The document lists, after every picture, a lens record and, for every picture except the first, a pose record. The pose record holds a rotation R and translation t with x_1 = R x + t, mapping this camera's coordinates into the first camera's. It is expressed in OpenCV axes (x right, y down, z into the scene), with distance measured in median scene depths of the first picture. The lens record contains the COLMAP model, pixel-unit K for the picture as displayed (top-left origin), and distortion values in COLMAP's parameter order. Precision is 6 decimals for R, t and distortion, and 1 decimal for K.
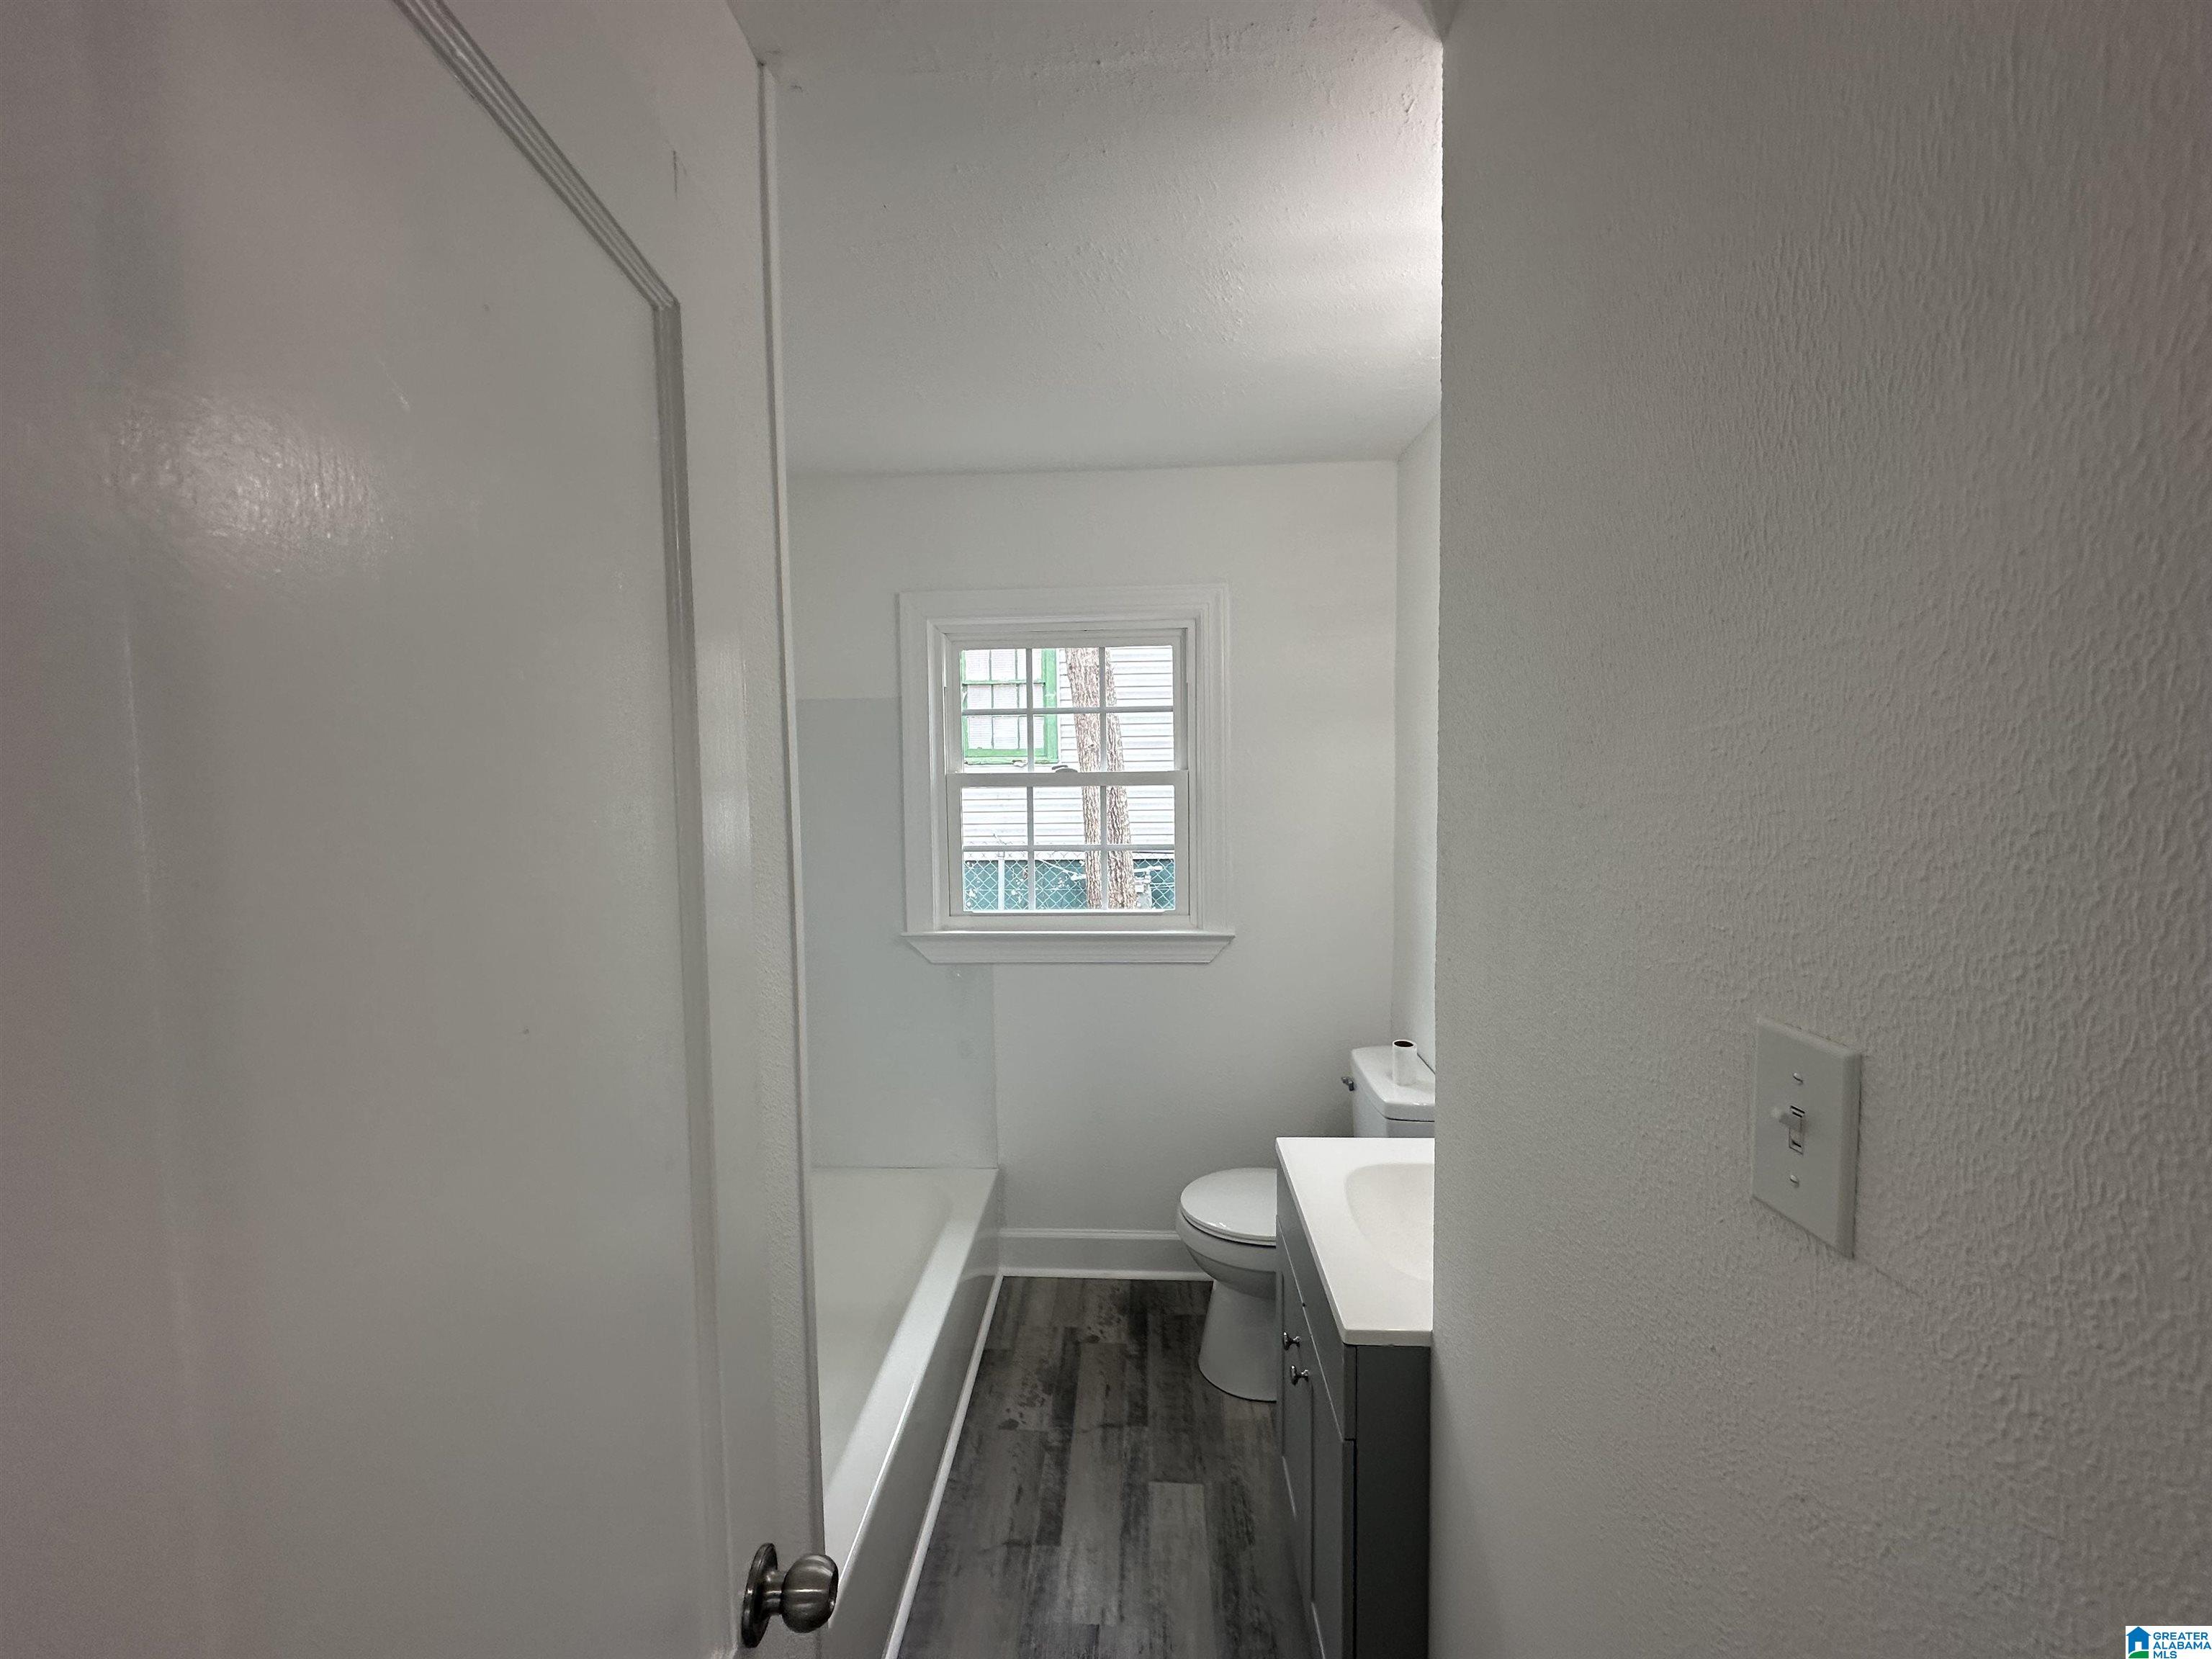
lens RADIAL K [[881.6, 0, 1106.0], [0, 881.6, 829.5], [0, 0, 1]] dist [-0.001767, 0.000708]
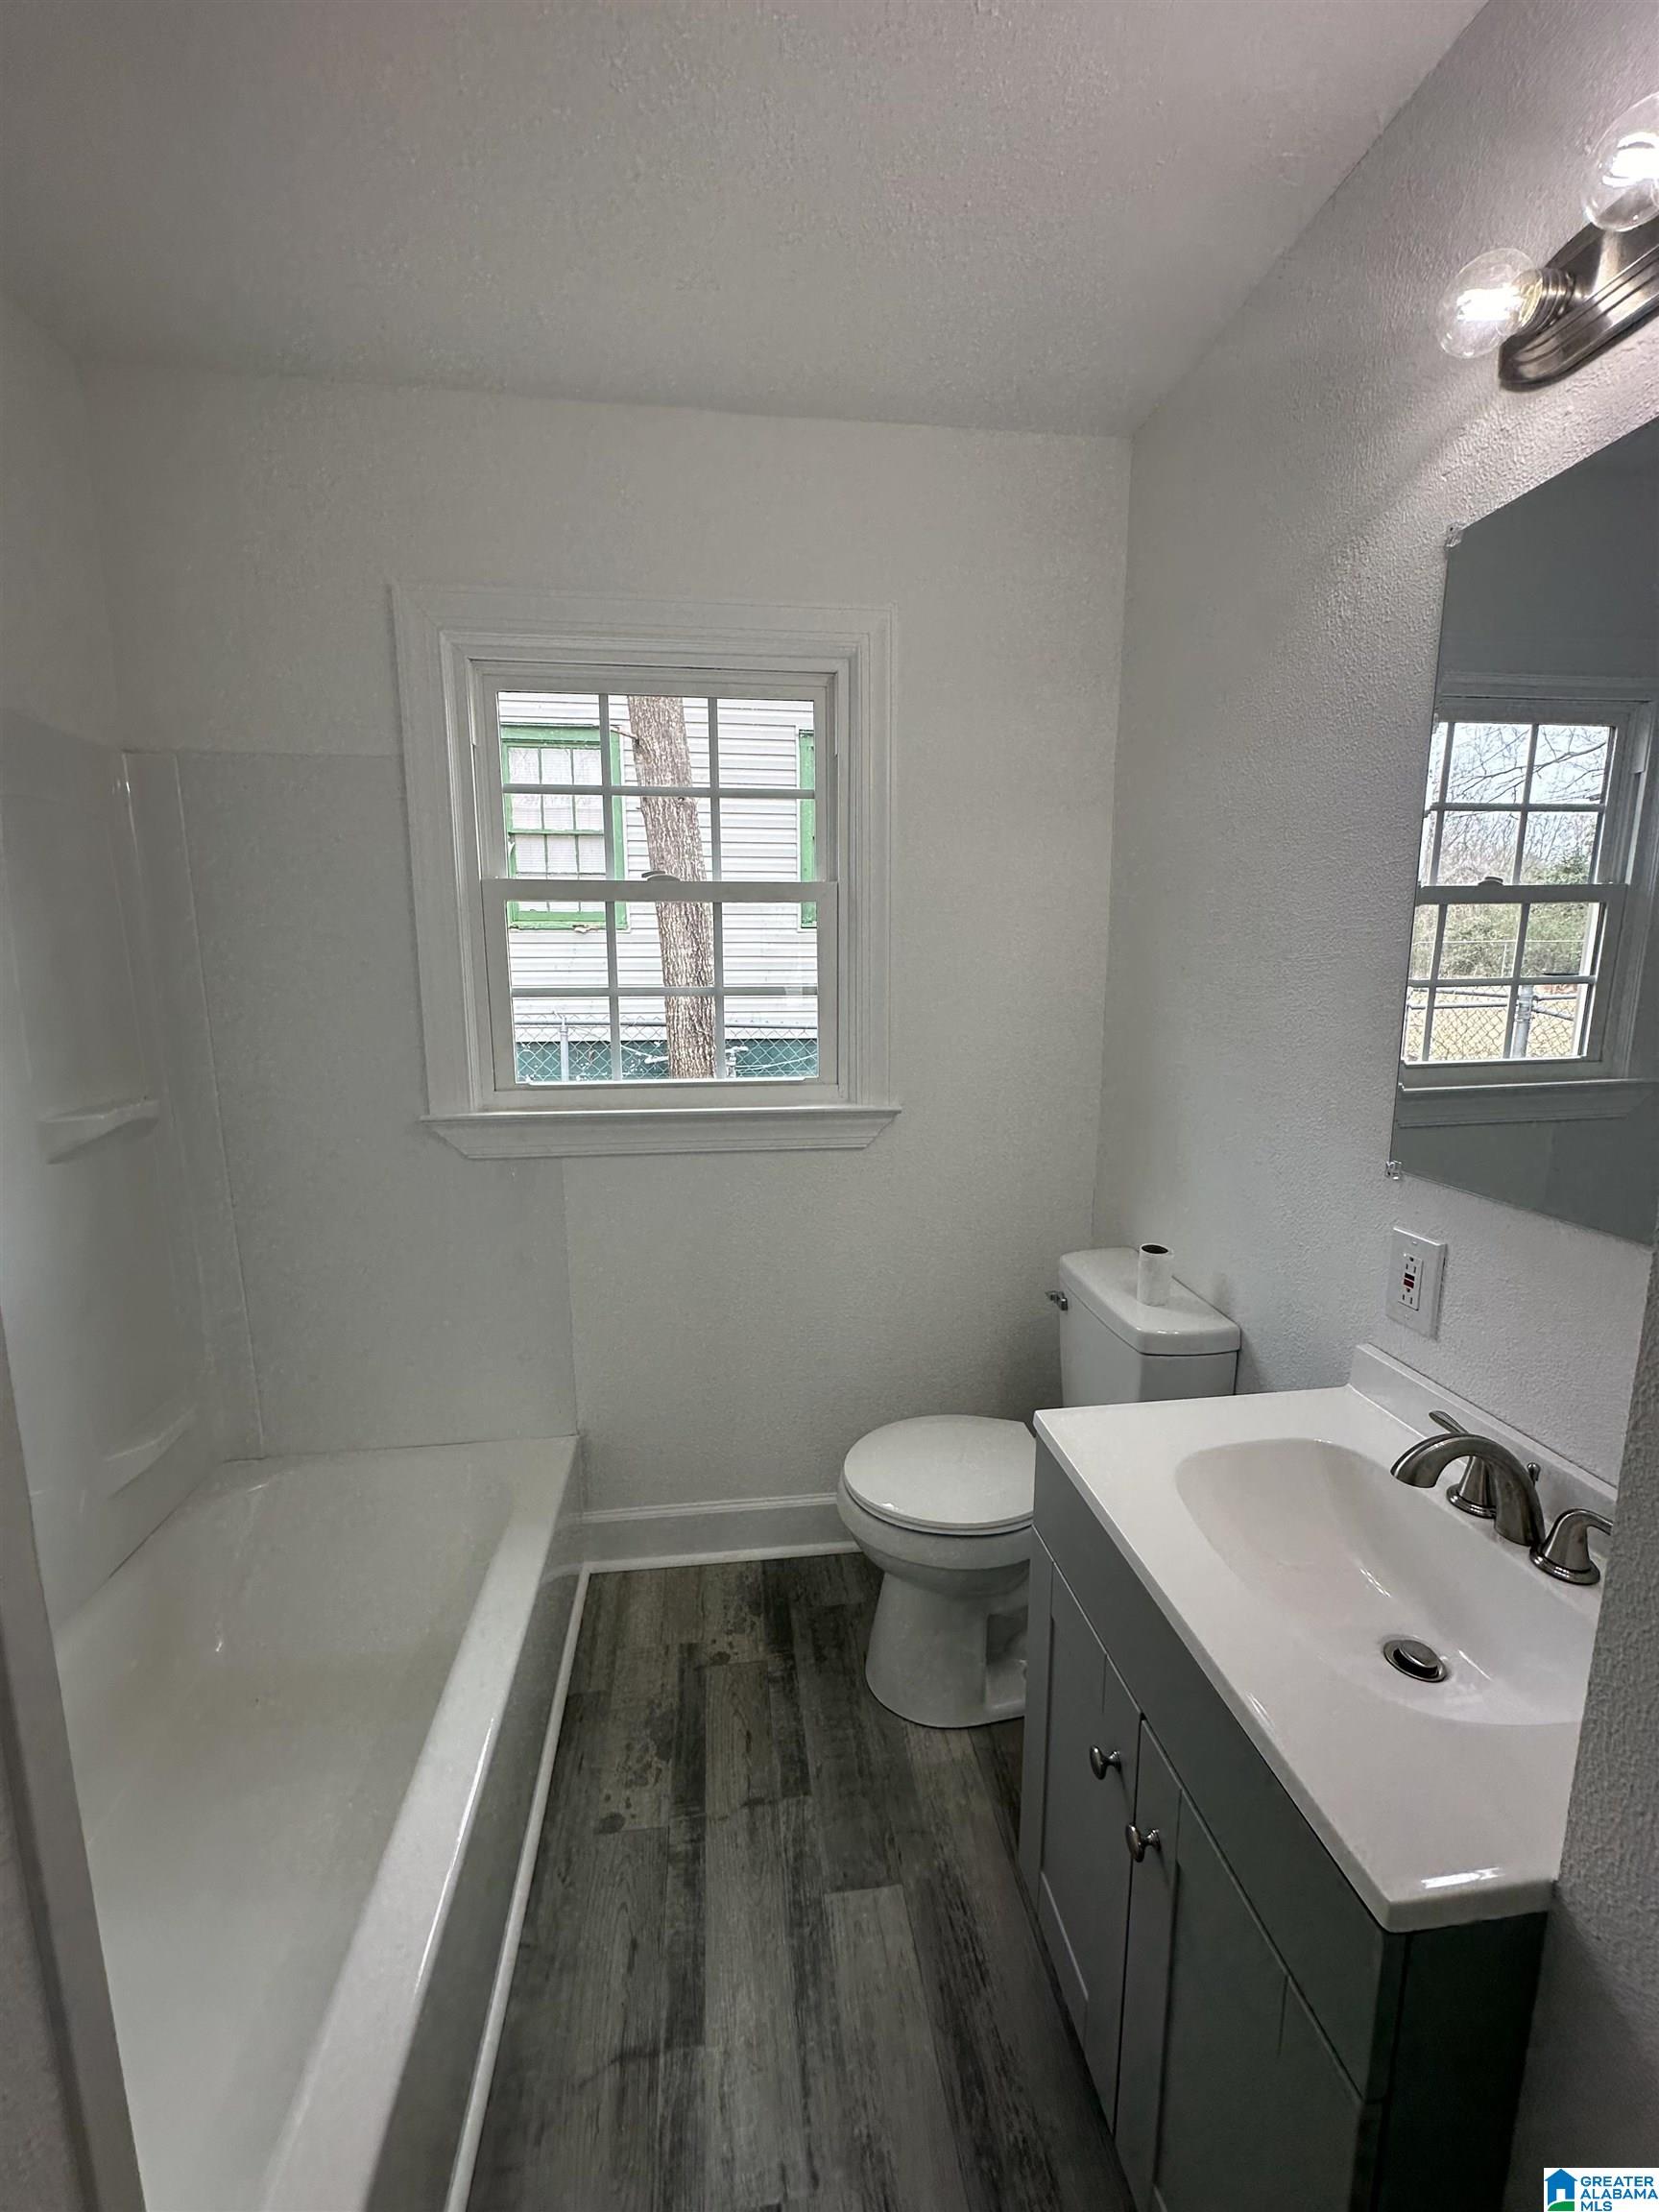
lens RADIAL K [[881.6, 0, 829.5], [0, 881.6, 1106.0], [0, 0, 1]] dist [-0.001767, 0.000708]
pose [[0.984214, -0.018647, 0.175995, -0.050349], [0.001584, 0.995322, 0.096598, 0.053849], [-0.176974, -0.094794, 0.979640, 0.338528]]
